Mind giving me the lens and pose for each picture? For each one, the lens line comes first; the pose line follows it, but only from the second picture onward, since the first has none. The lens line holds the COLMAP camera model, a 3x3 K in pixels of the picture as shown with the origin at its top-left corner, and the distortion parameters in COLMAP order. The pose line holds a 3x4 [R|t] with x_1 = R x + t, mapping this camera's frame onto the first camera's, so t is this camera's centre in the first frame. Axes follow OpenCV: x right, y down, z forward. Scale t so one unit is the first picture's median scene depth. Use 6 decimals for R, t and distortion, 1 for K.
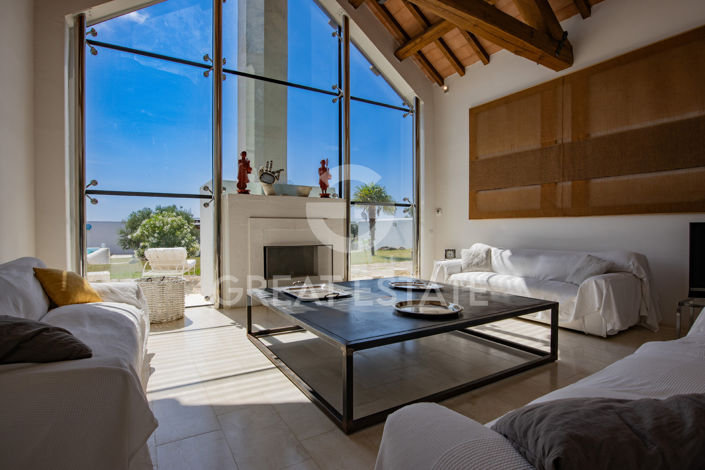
lens RADIAL K [[364.7, 0, 353.7], [0, 364.7, 231.9], [0, 0, 1]] dist [-0.028083, -0.000161]
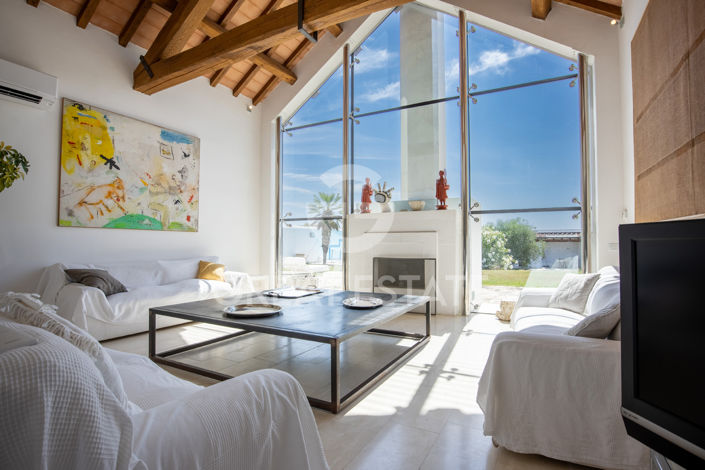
lens RADIAL K [[352.2, 0, 349.8], [0, 352.2, 240.5], [0, 0, 1]] dist [-0.044032, 0.010833]
pose [[0.494656, -0.005395, -0.869072, 0.679611], [-0.007730, 0.999914, -0.010607, -0.001249], [0.869054, 0.011965, 0.494572, 0.370150]]
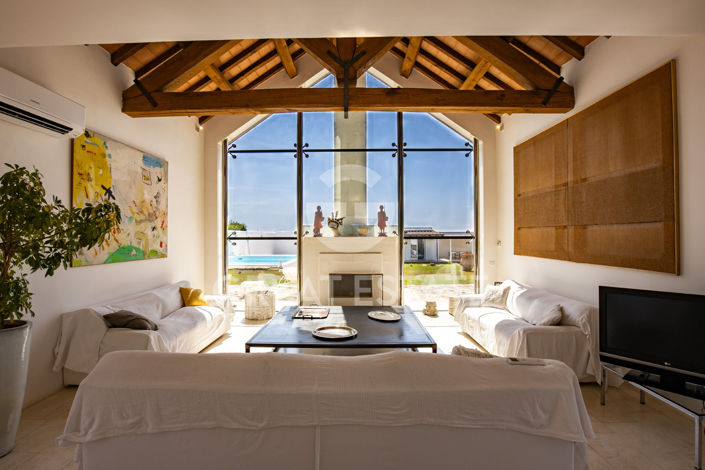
lens RADIAL K [[356.4, 0, 345.6], [0, 356.4, 235.9], [0, 0, 1]] dist [-0.042010, 0.015039]
pose [[0.843126, -0.000684, -0.537715, 0.535441], [-0.000891, 0.999996, -0.002669, -0.099721], [0.537715, 0.002729, 0.843122, -0.122946]]
